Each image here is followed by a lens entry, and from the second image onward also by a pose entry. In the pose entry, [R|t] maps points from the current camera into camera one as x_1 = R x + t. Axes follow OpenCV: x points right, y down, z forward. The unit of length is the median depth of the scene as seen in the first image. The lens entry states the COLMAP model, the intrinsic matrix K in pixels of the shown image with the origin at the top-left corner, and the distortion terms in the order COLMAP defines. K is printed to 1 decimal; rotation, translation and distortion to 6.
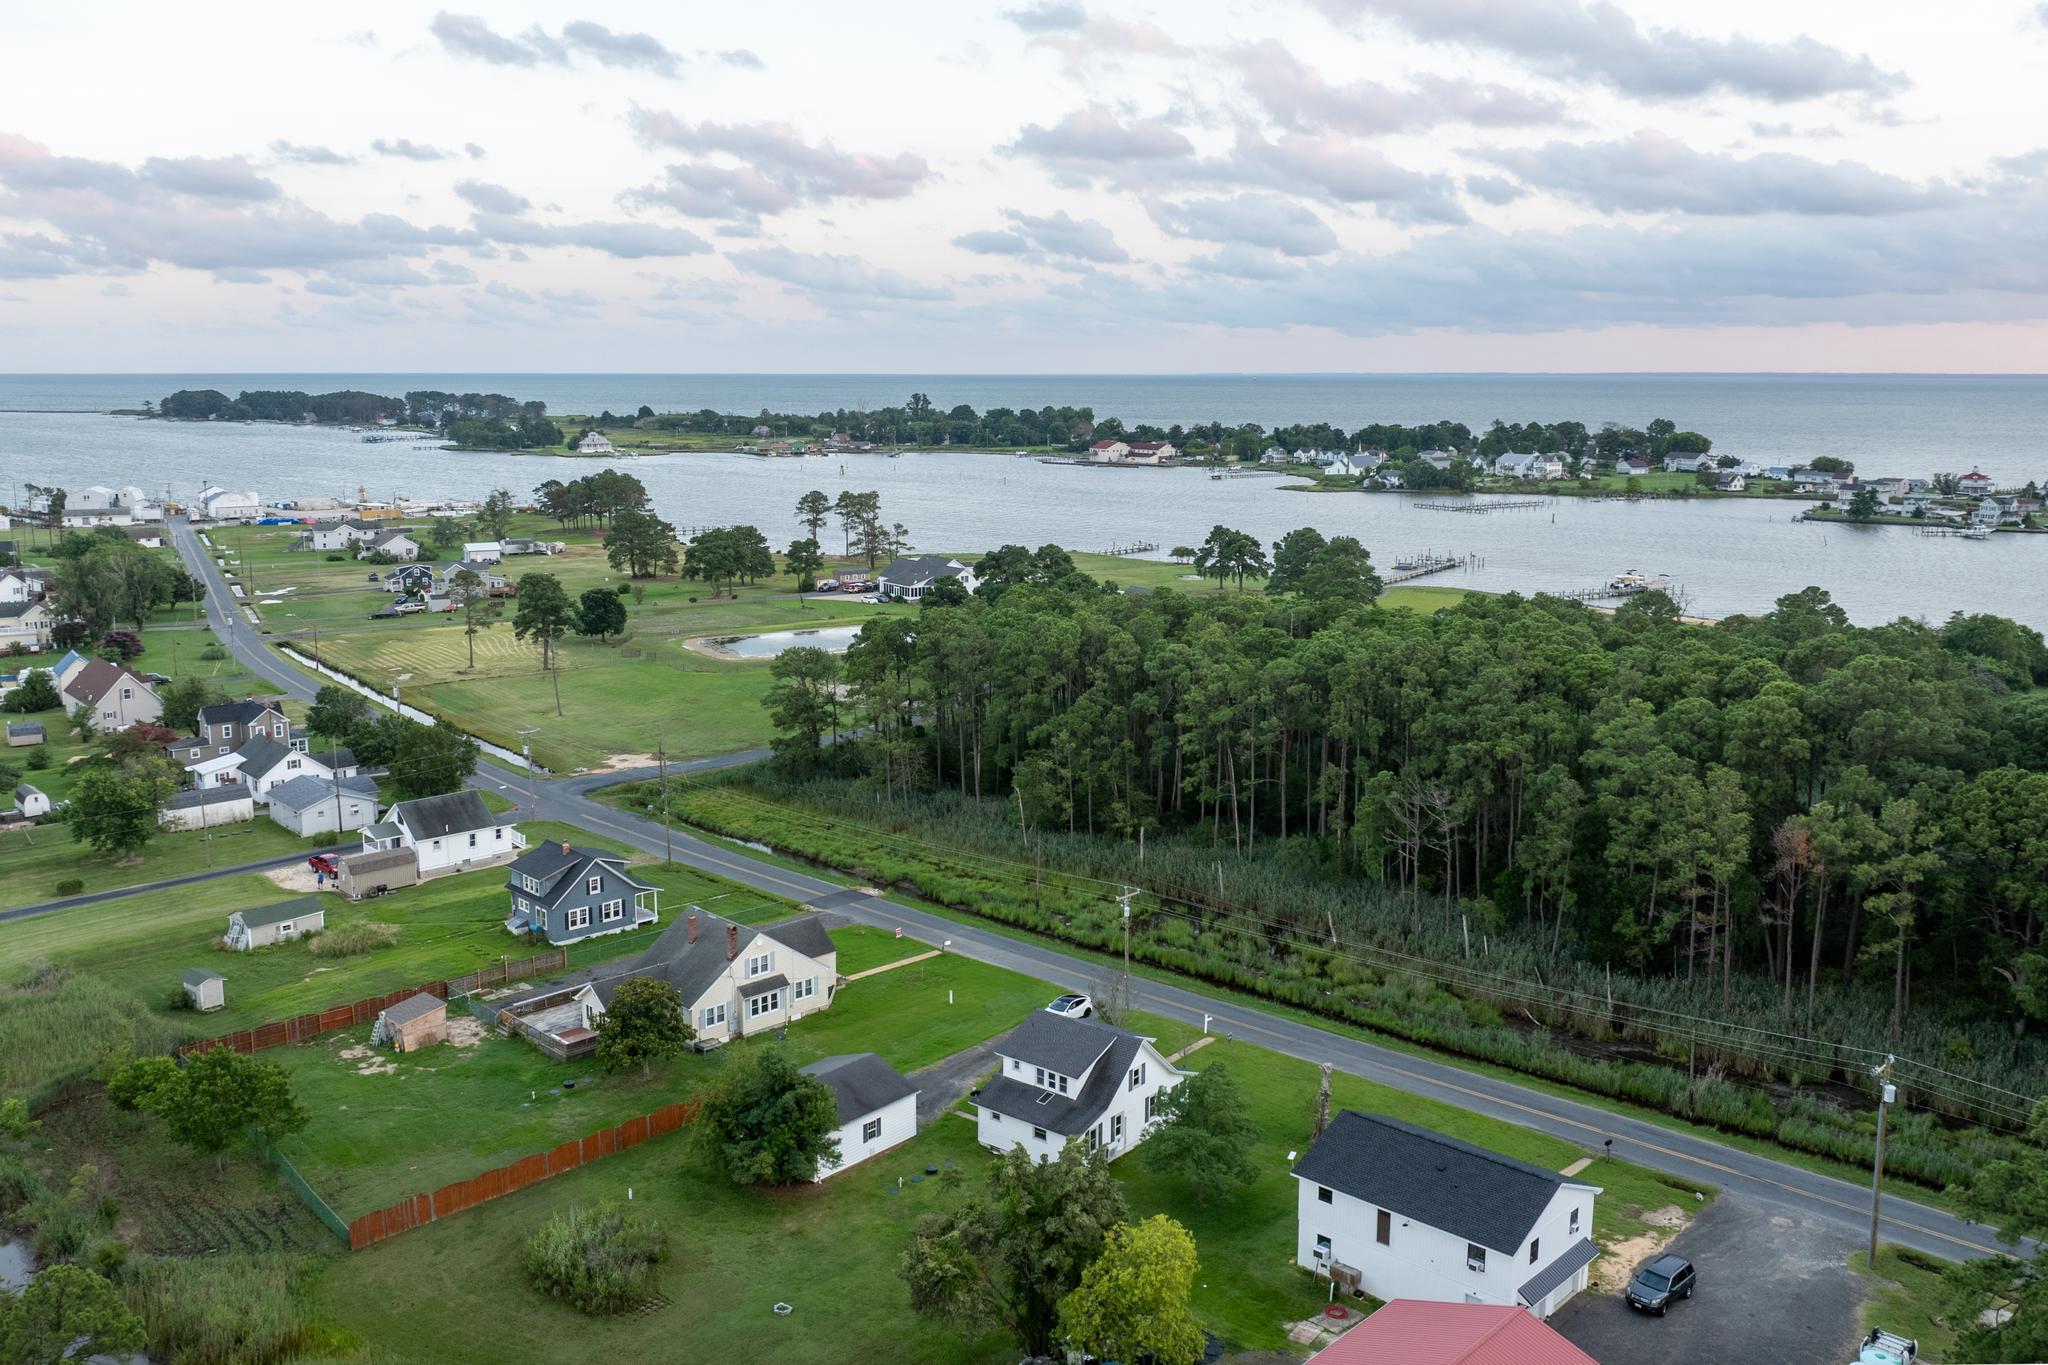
lens RADIAL K [[1747.6, 0, 1024.0], [0, 1747.6, 682.5], [0, 0, 1]] dist [-0.010825, -0.013229]
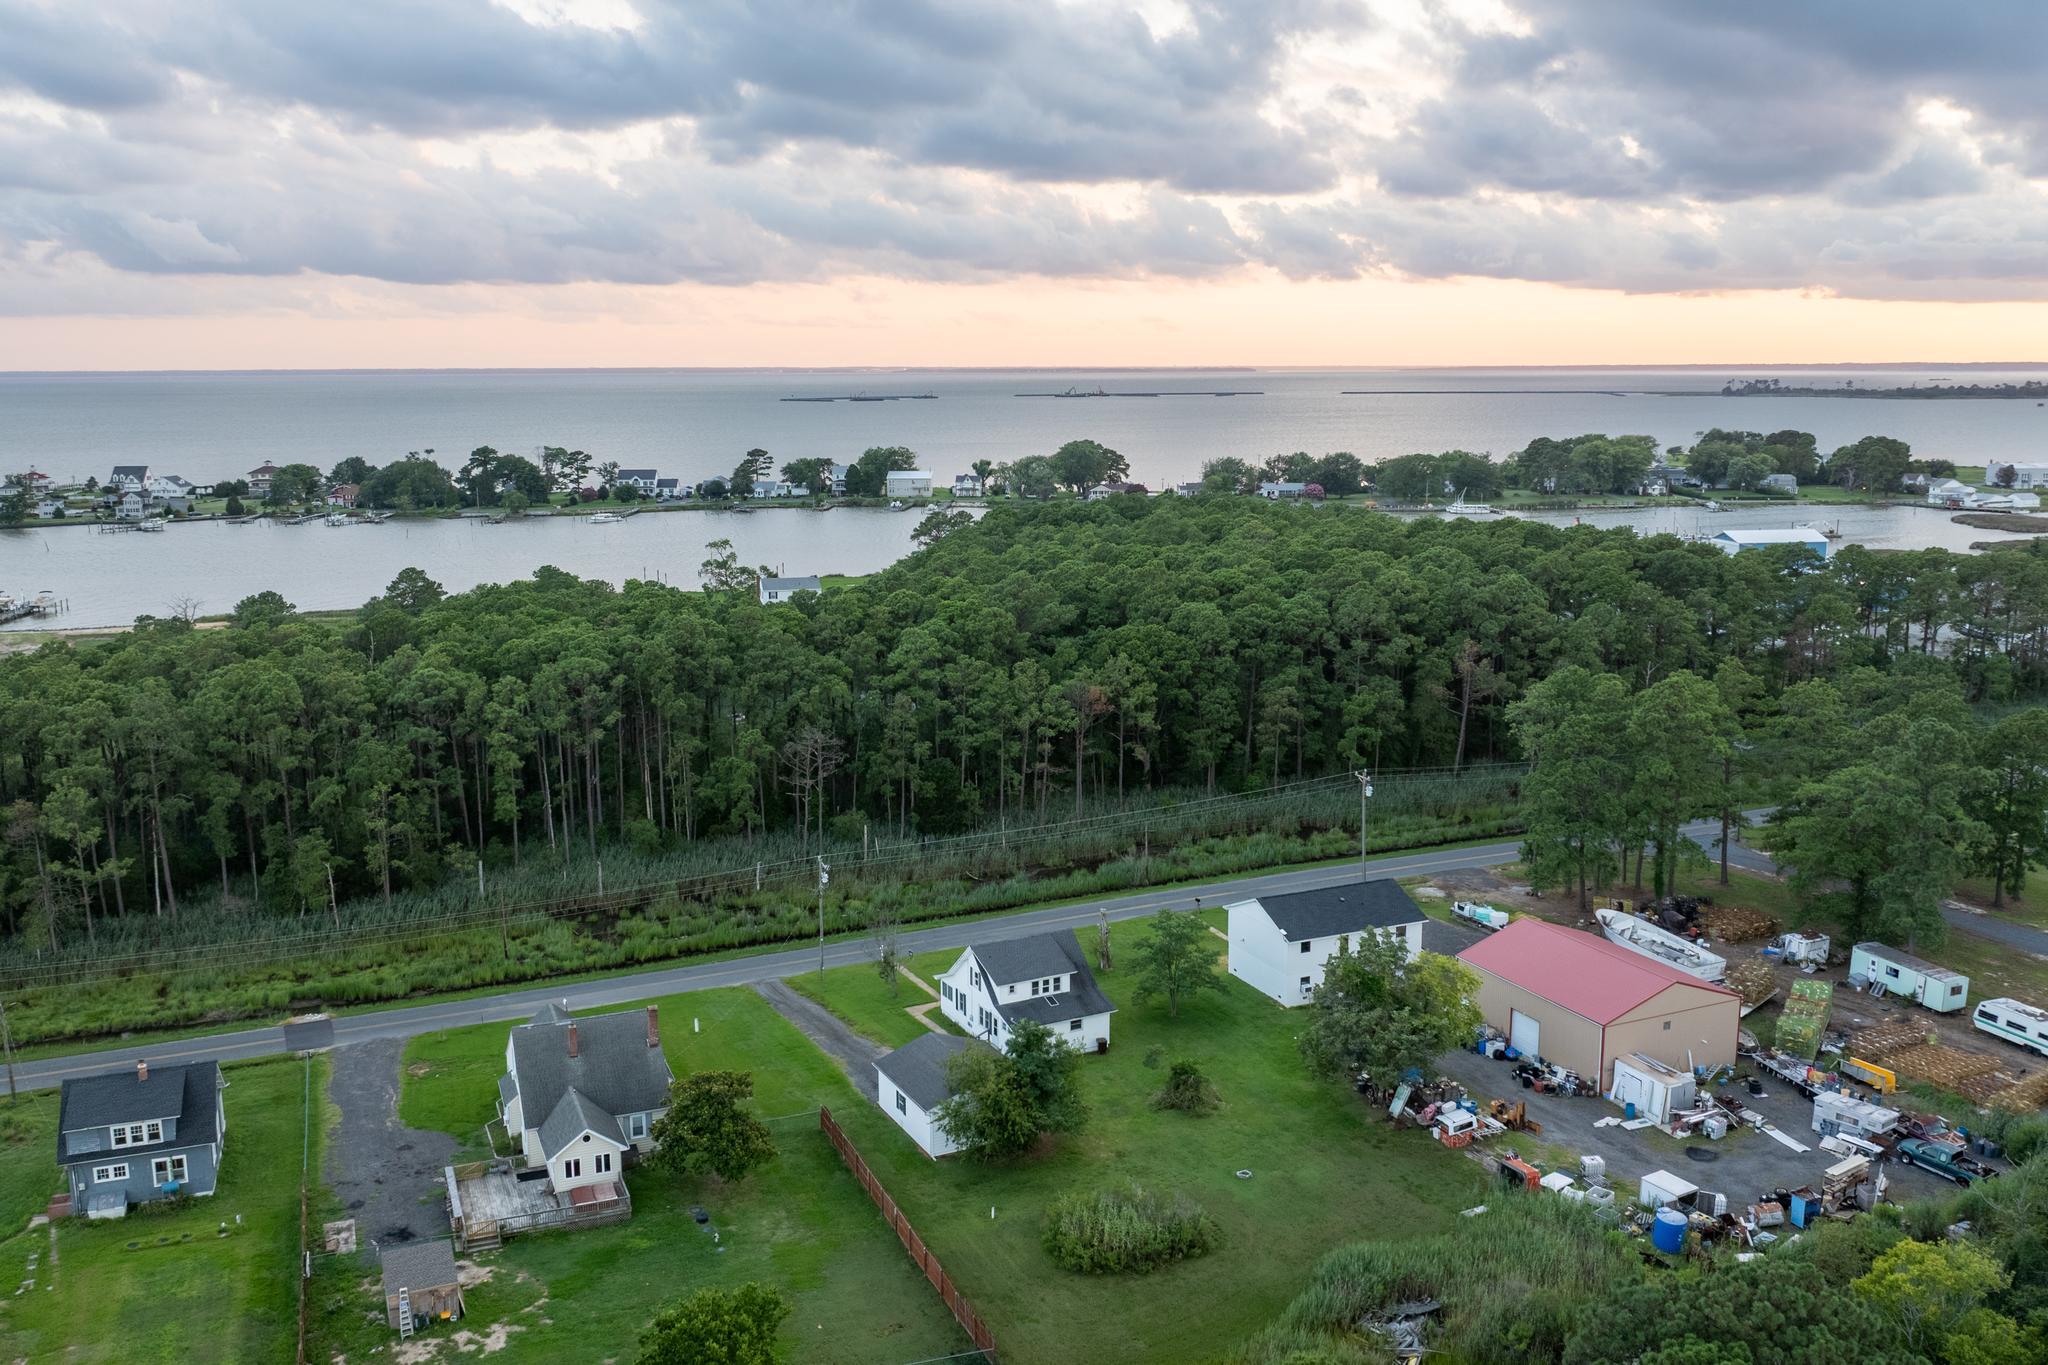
lens RADIAL K [[1768.6, 0, 1021.3], [0, 1768.6, 784.0], [0, 0, 1]] dist [-0.014270, -0.011077]
pose [[0.349193, -0.215556, 0.911921, -0.281363], [0.165311, 0.972089, 0.166477, -0.027409], [-0.922354, 0.092618, 0.375081, 0.153591]]
